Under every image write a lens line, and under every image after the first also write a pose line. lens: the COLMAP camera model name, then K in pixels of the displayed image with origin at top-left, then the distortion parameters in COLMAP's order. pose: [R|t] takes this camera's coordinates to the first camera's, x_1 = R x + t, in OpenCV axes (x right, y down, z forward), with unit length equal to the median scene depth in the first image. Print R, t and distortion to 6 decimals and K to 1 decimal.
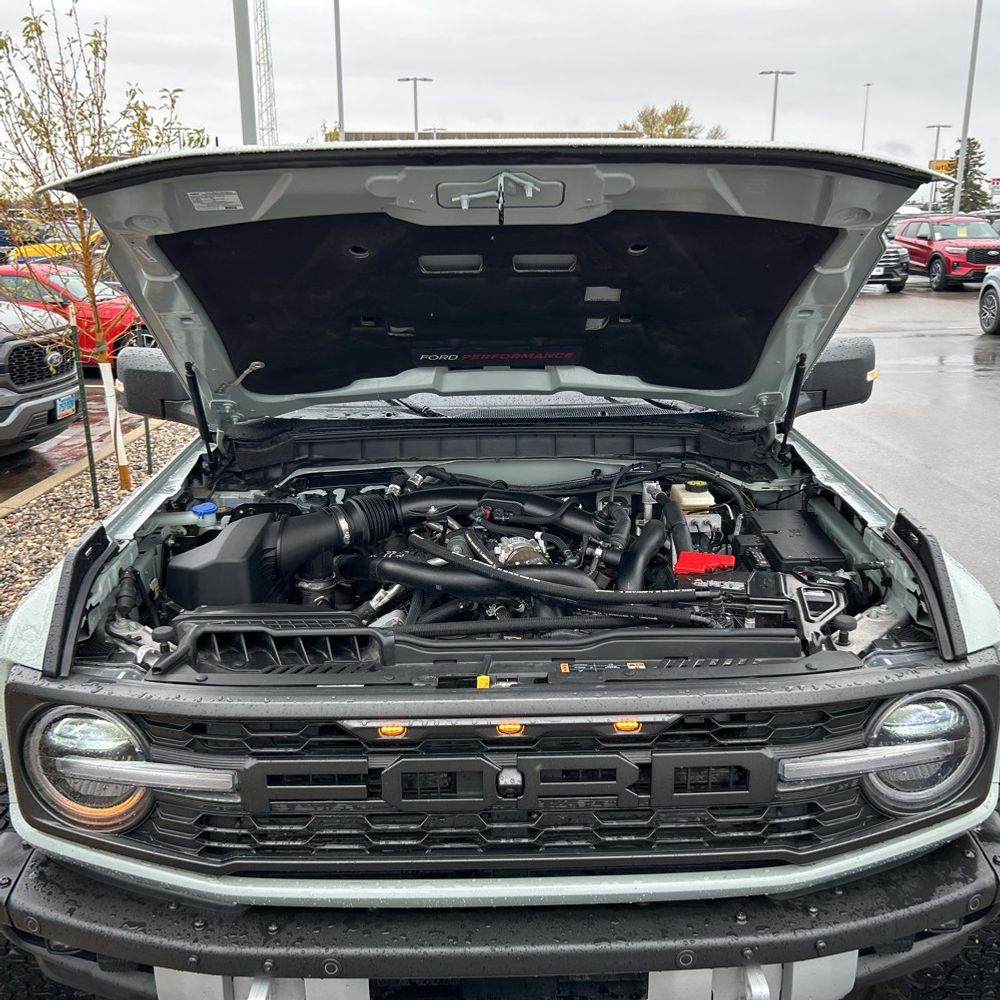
lens RADIAL K [[1005.9, 0, 498.8], [0, 1005.9, 497.6], [0, 0, 1]] dist [0.027681, 0.000000]
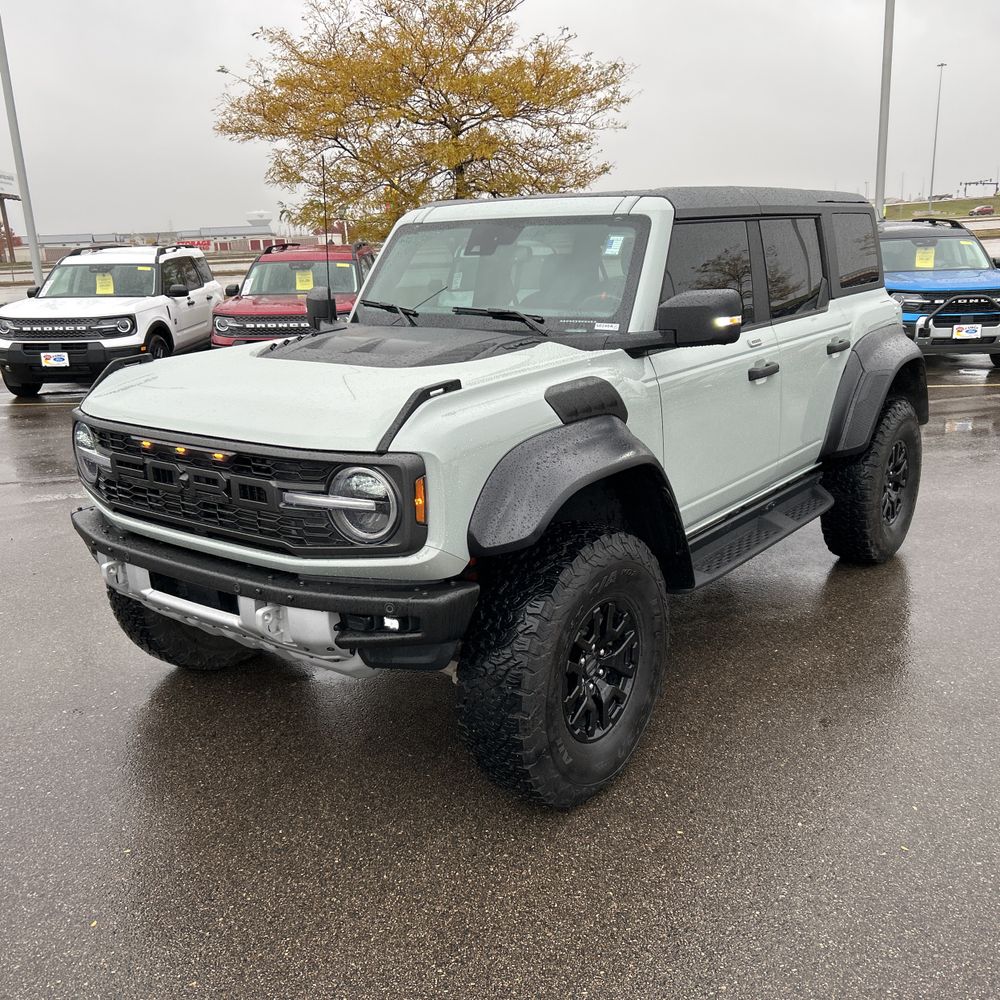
lens RADIAL K [[1005.9, 0, 500.6], [0, 1005.9, 502.3], [0, 0, 1]] dist [0.027681, 0.000000]
pose [[0.786499, 0.147558, -0.599704, 1.654651], [-0.145175, 0.988001, 0.052705, 0.126657], [0.600286, 0.045609, 0.798484, -0.210530]]
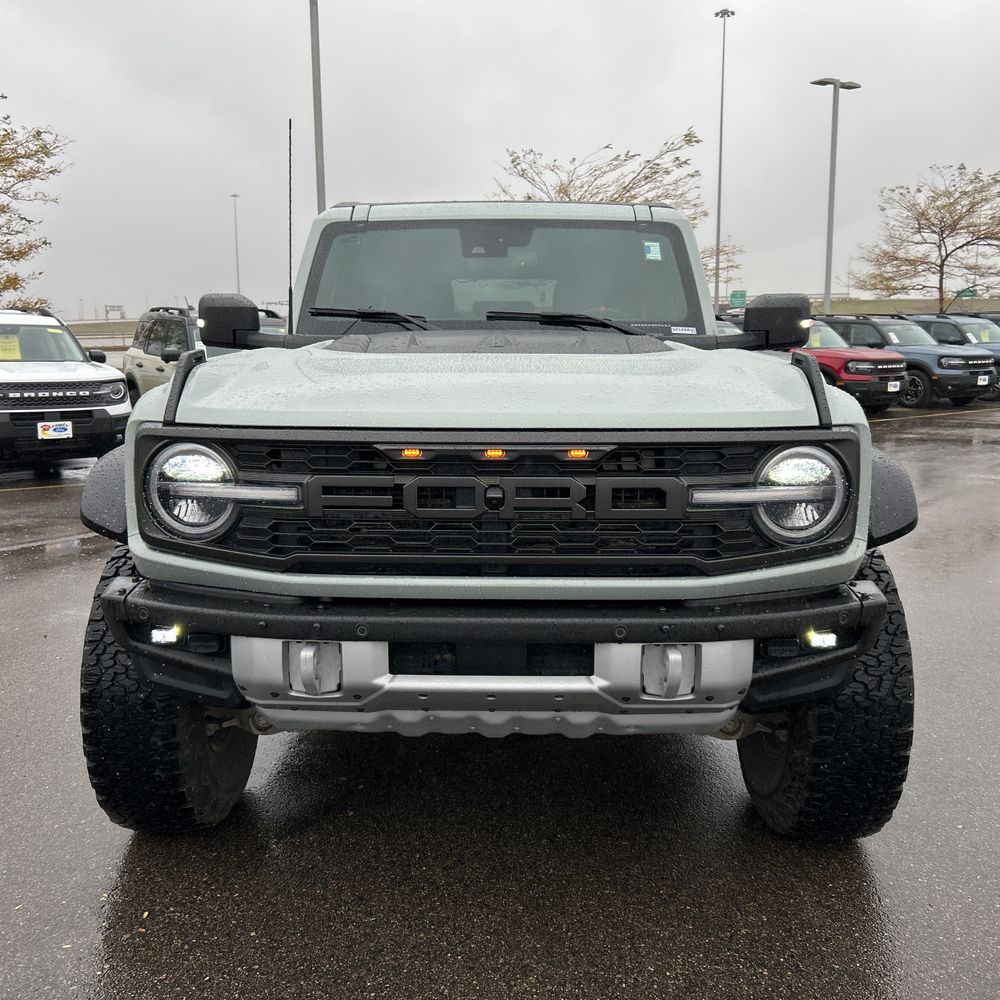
lens RADIAL K [[1005.9, 0, 496.6], [0, 1005.9, 494.0], [0, 0, 1]] dist [0.027681, 0.000000]
pose [[0.999530, 0.018054, -0.024789, 0.047354], [-0.020732, 0.993445, -0.112419, 0.421340], [0.022597, 0.112880, 0.993352, -0.372033]]
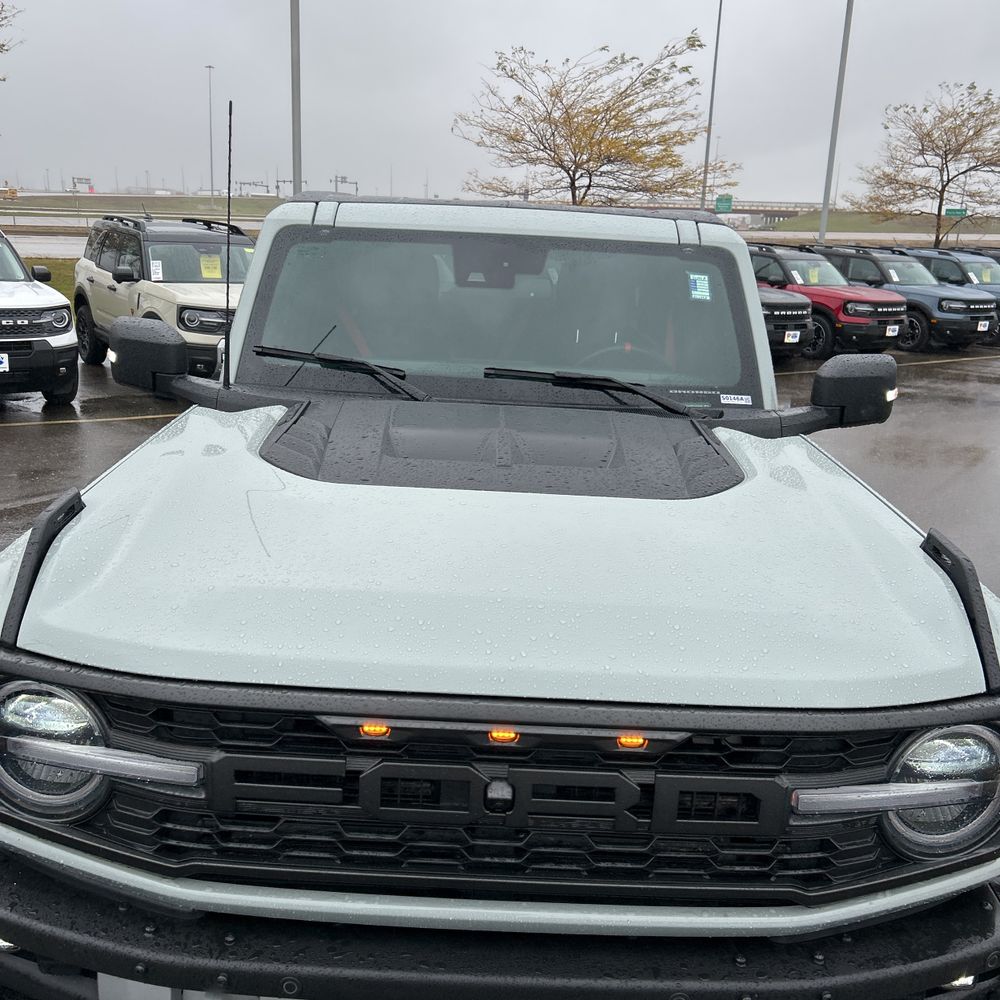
lens RADIAL K [[1005.9, 0, 486.1], [0, 1005.9, 484.7], [0, 0, 1]] dist [0.027681, 0.000000]
pose [[0.997937, 0.064187, -0.001401, -0.016957], [-0.064203, 0.997690, -0.022189, 0.020835], [-0.000026, 0.022233, 0.999753, 0.074680]]
